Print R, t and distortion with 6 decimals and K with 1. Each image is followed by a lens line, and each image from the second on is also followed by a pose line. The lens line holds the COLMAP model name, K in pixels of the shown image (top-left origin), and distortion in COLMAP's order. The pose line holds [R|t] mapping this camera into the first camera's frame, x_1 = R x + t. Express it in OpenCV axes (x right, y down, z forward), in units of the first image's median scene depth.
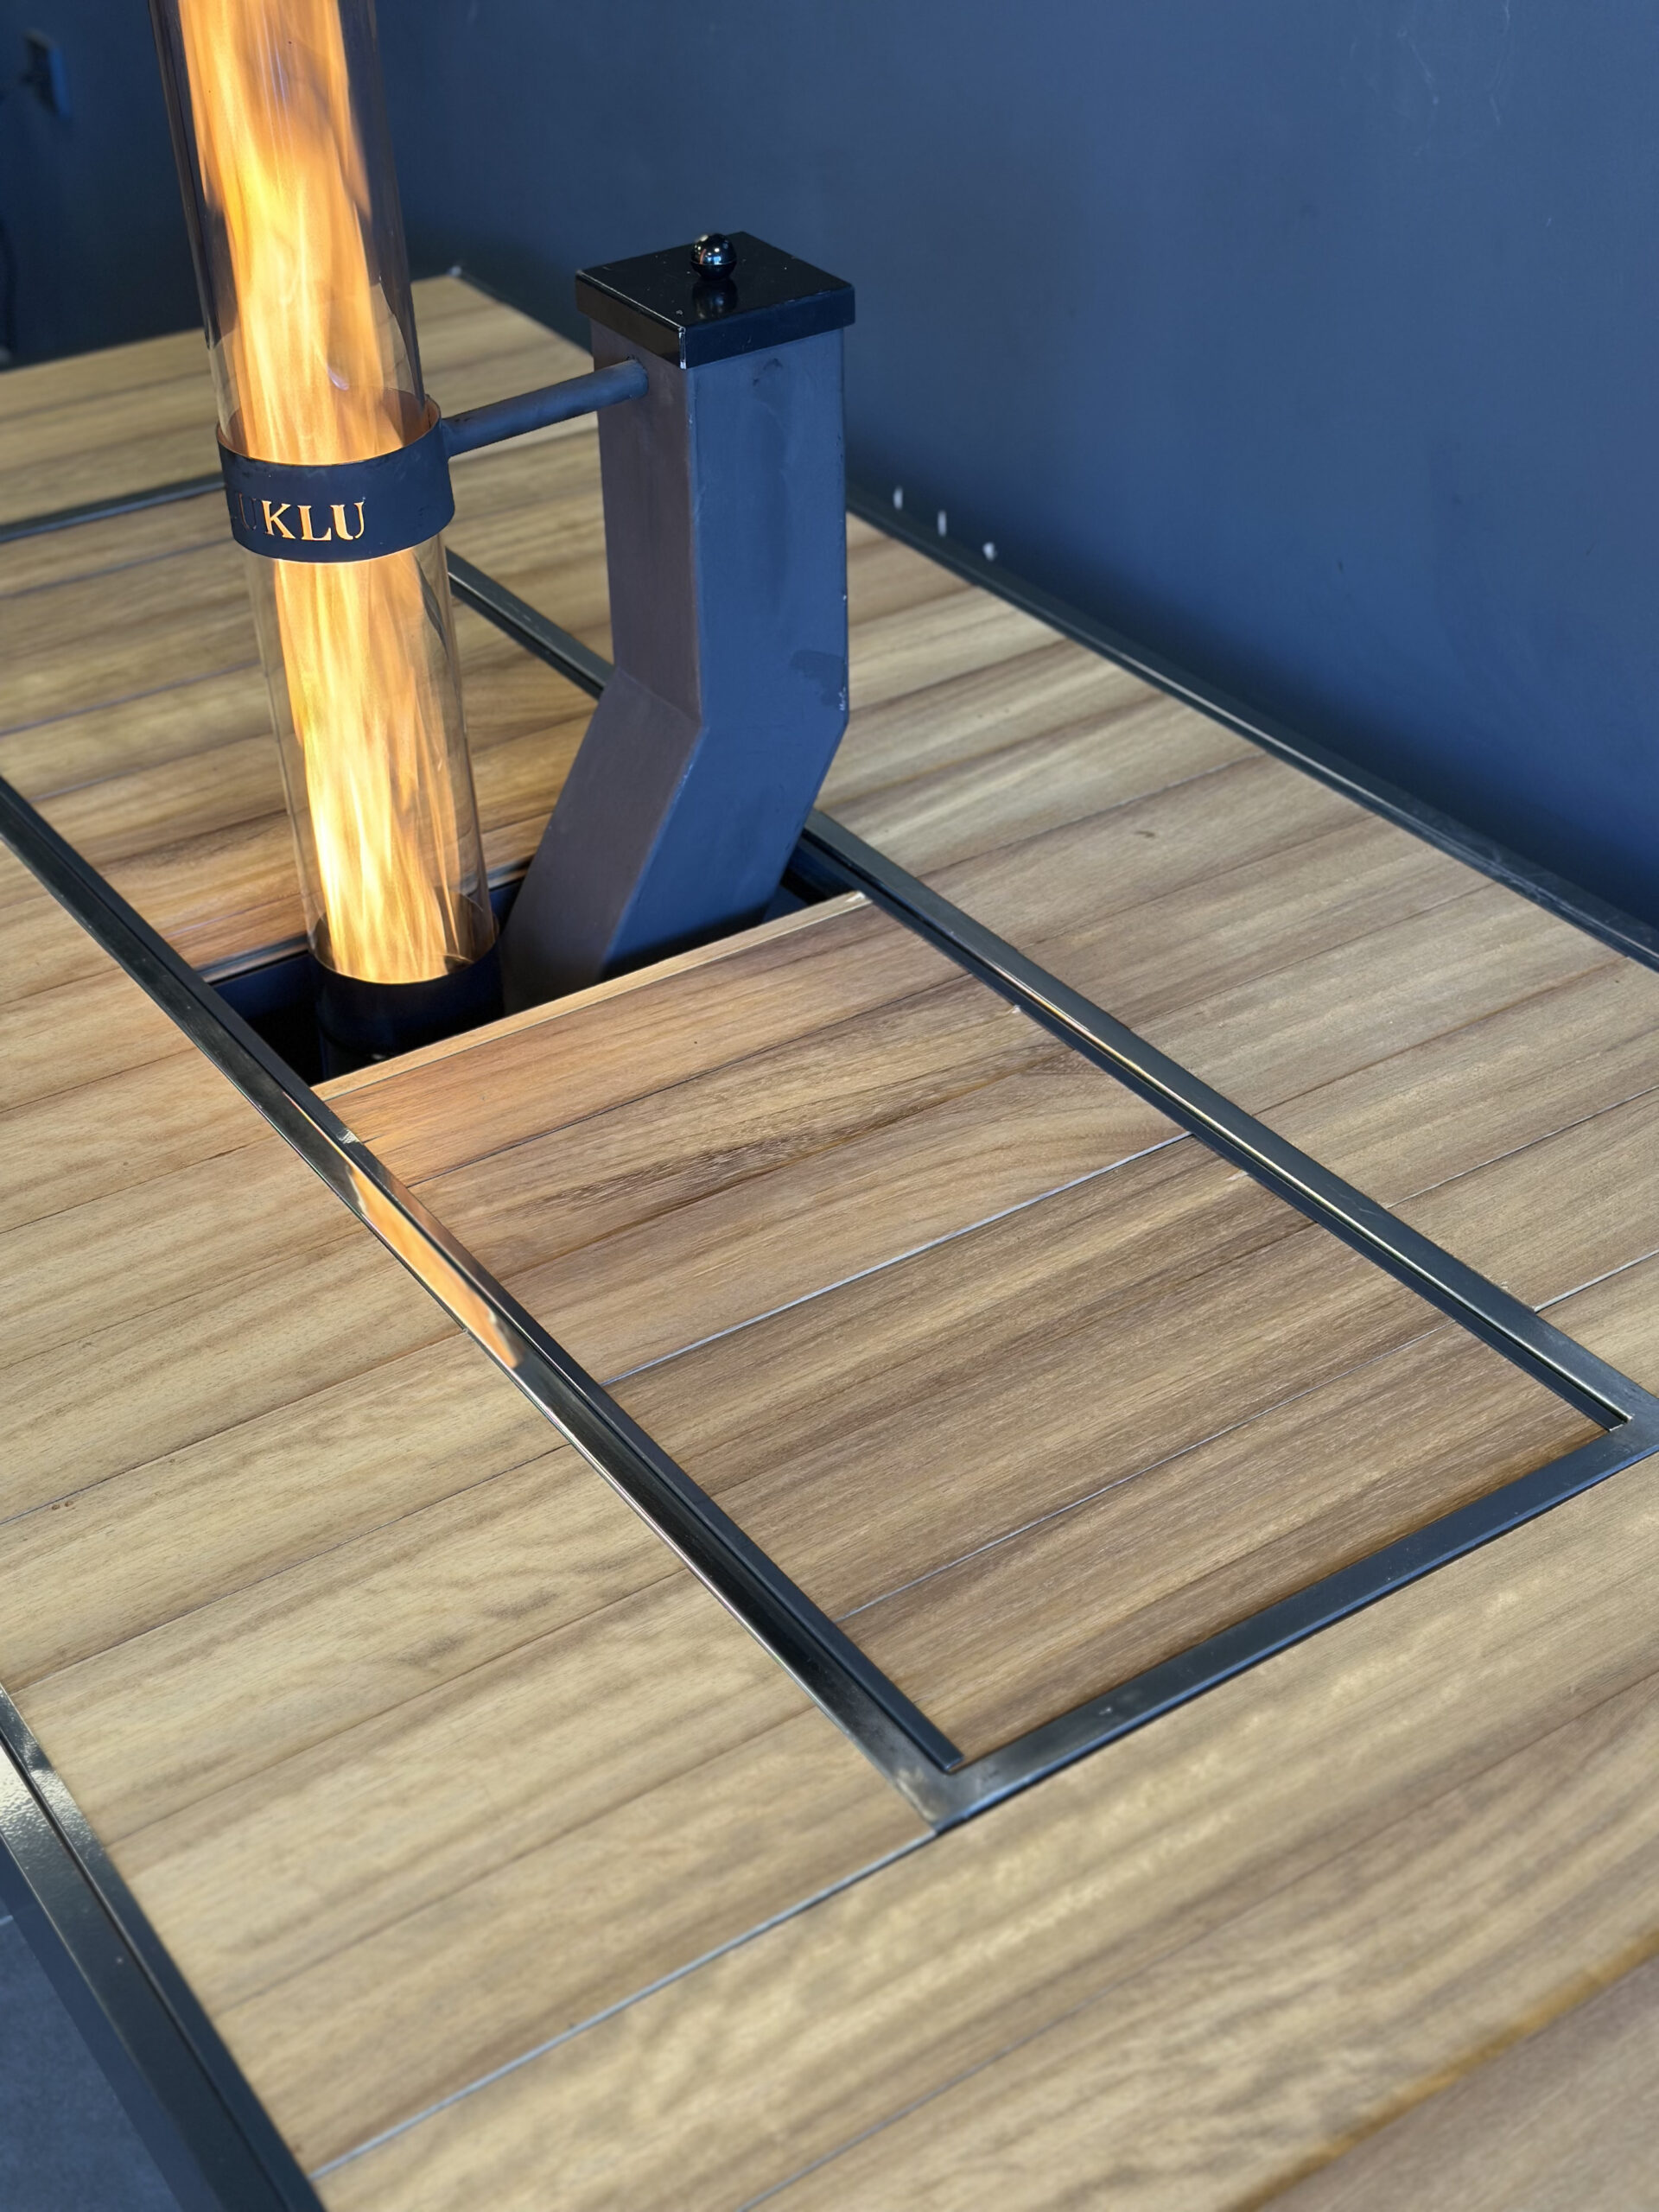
lens RADIAL K [[3044.7, 0, 820.6], [0, 3044.7, 1112.1], [0, 0, 1]] dist [0.110555, 0.000000]
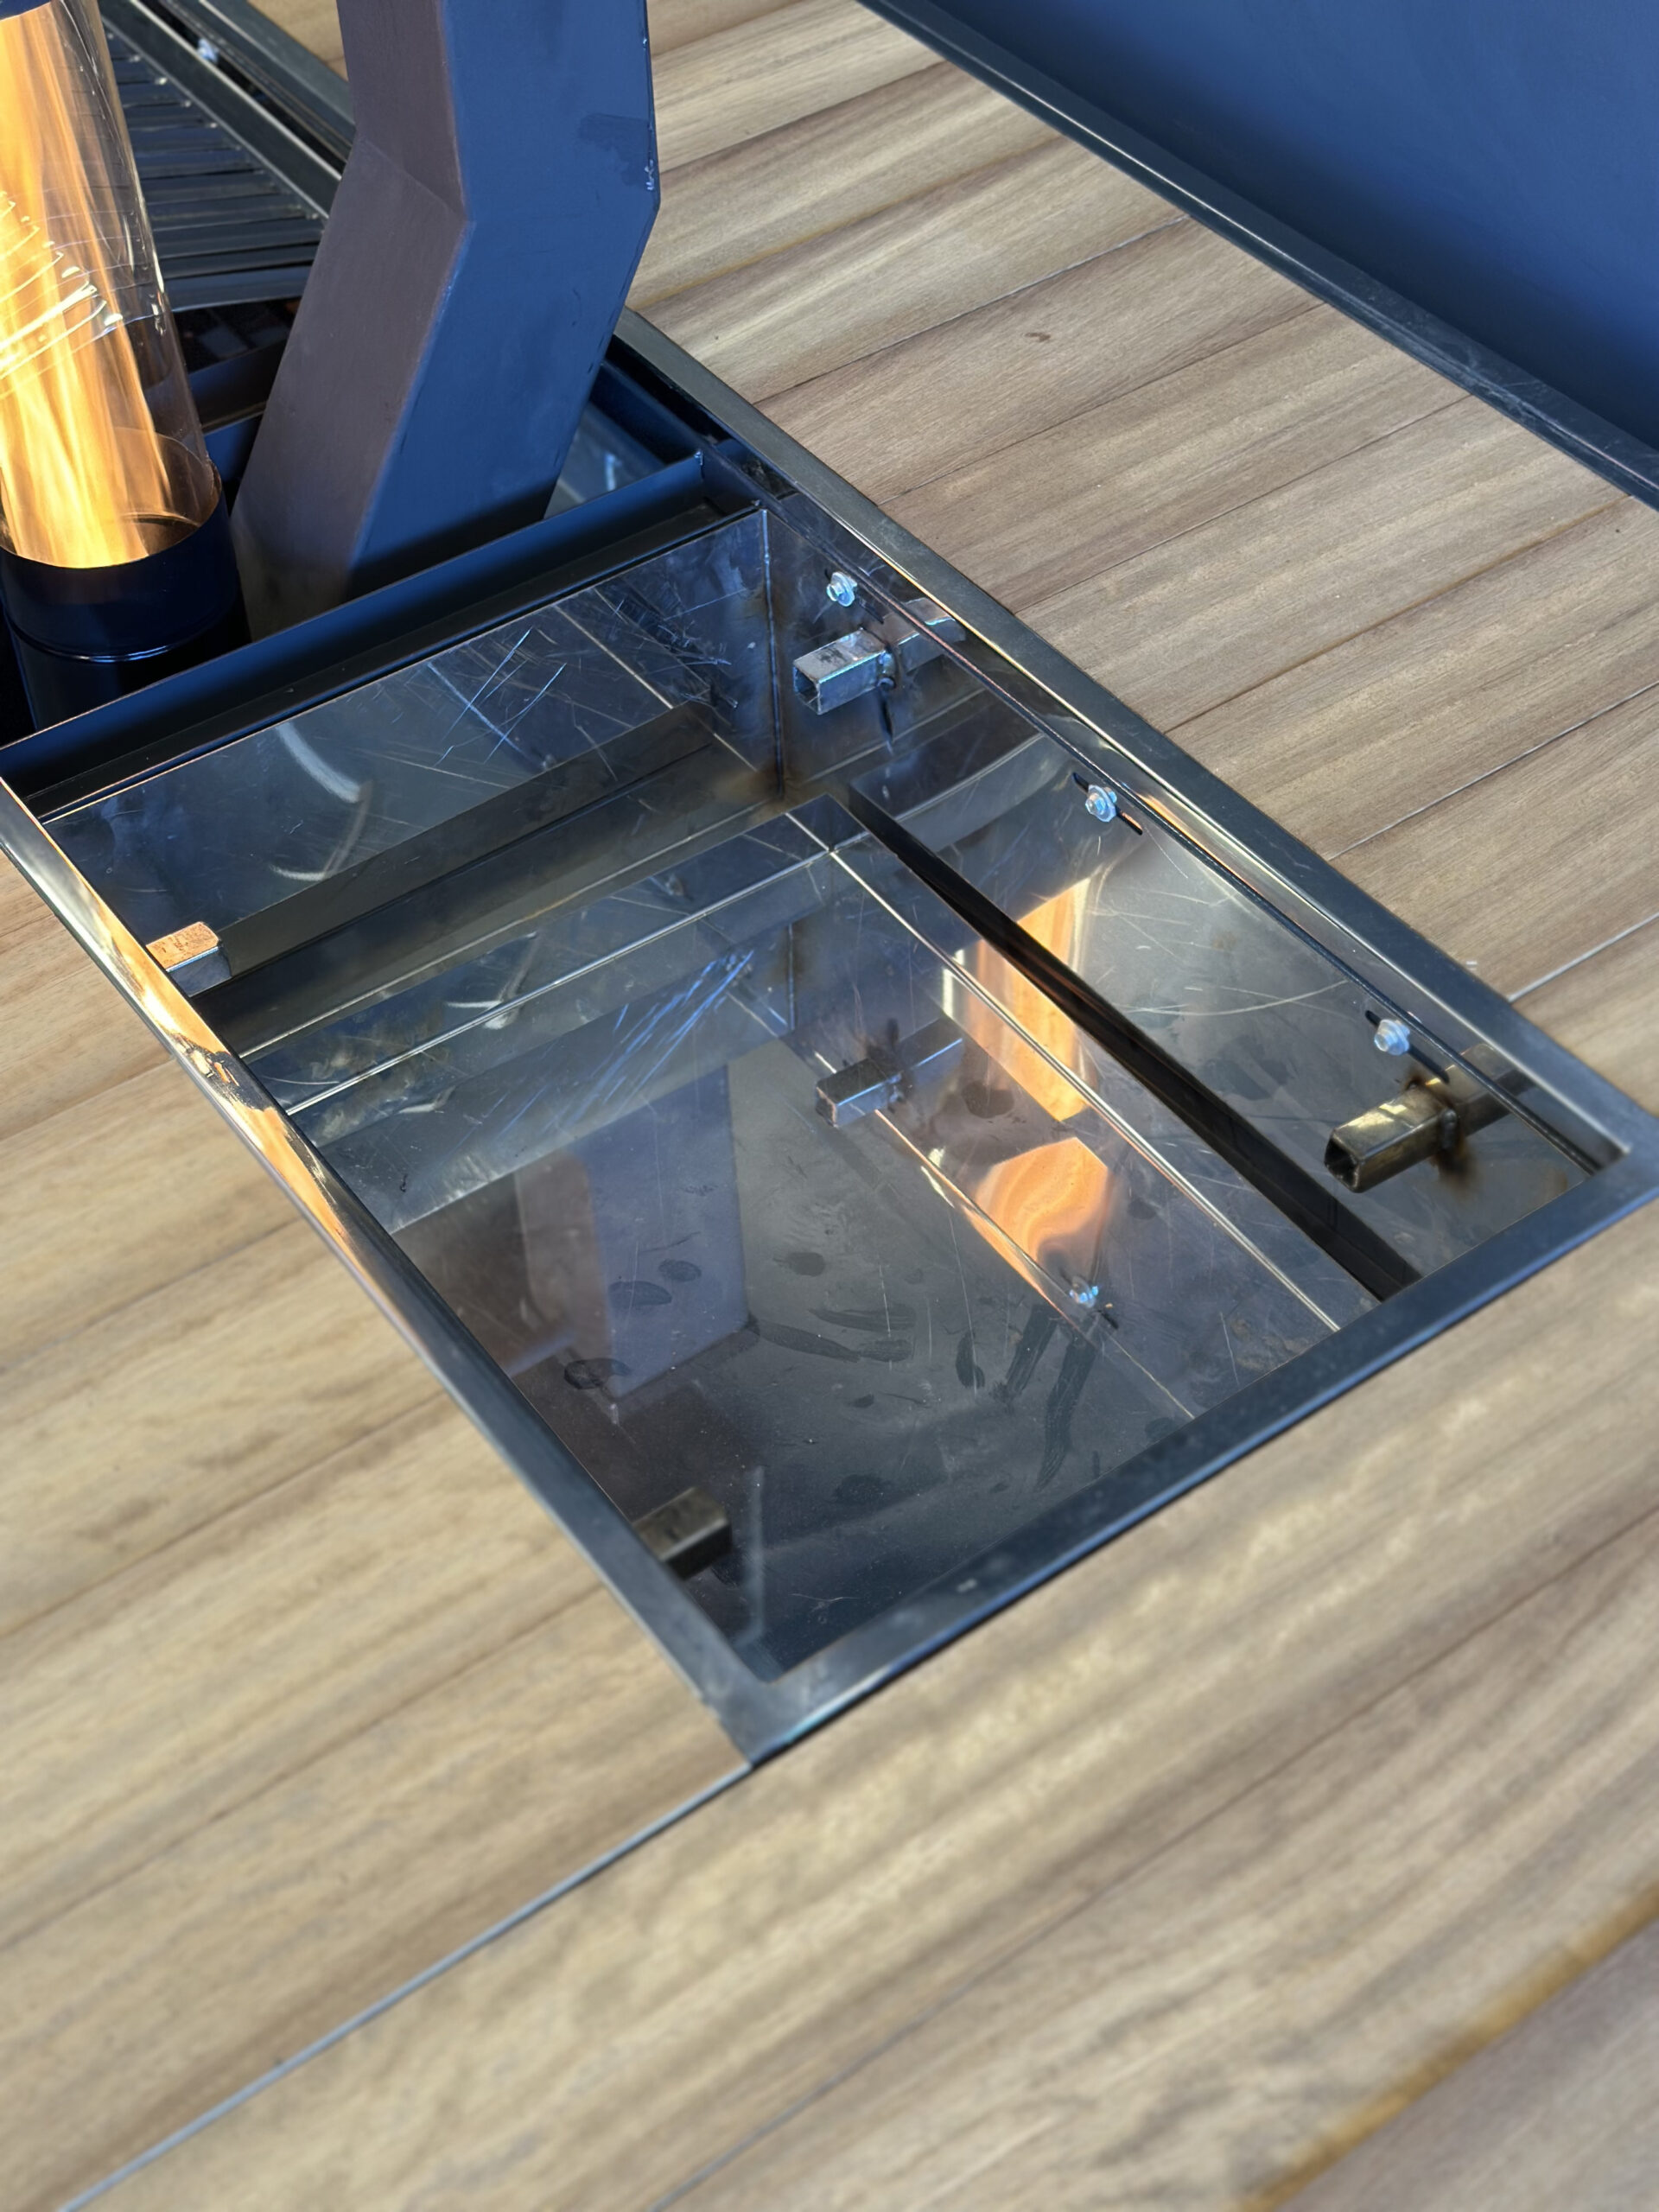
lens RADIAL K [[3044.7, 0, 838.1], [0, 3044.7, 1089.3], [0, 0, 1]] dist [0.110555, 0.000000]
pose [[0.999428, -0.026546, 0.020969, 0.040056], [0.021716, 0.978732, 0.203989, -0.080174], [-0.025938, -0.203417, 0.978749, 0.216449]]
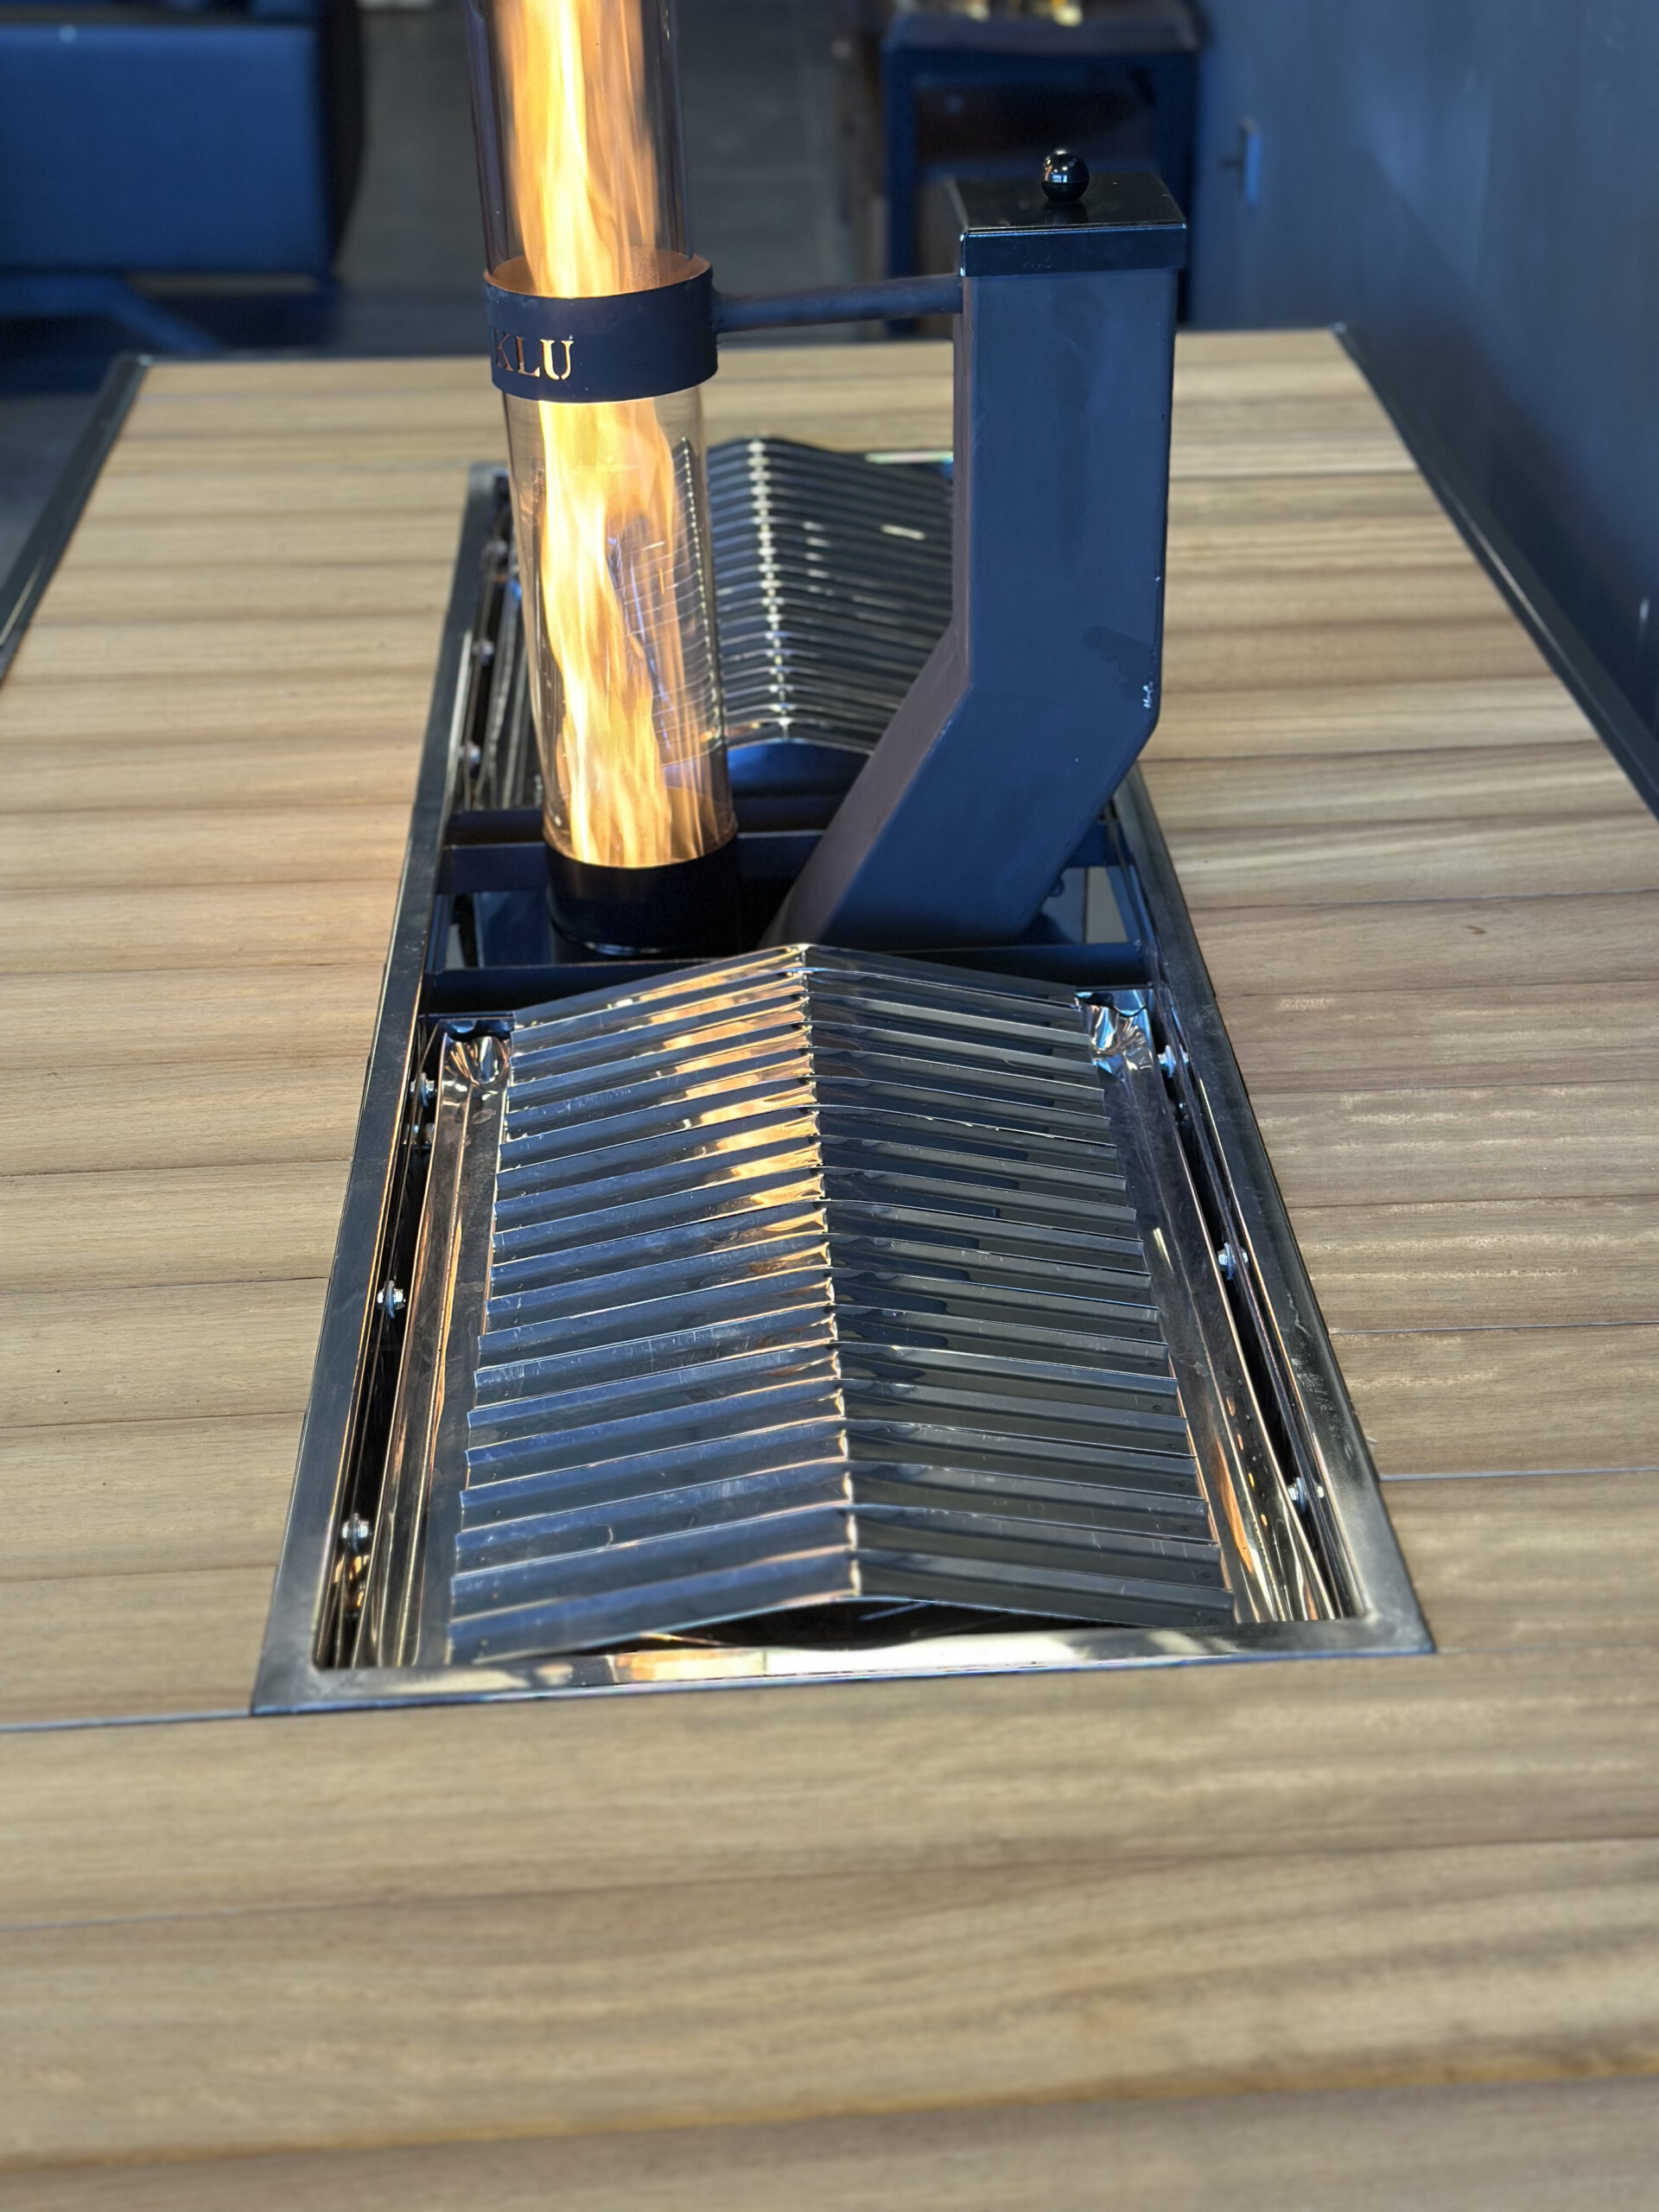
lens RADIAL K [[3044.7, 0, 828.0], [0, 3044.7, 1111.7], [0, 0, 1]] dist [0.110555, 0.000000]
pose [[0.853475, 0.256171, -0.453825, 0.451796], [-0.289037, 0.957312, -0.003197, 0.016758], [0.433633, 0.133901, 0.891085, 0.205315]]
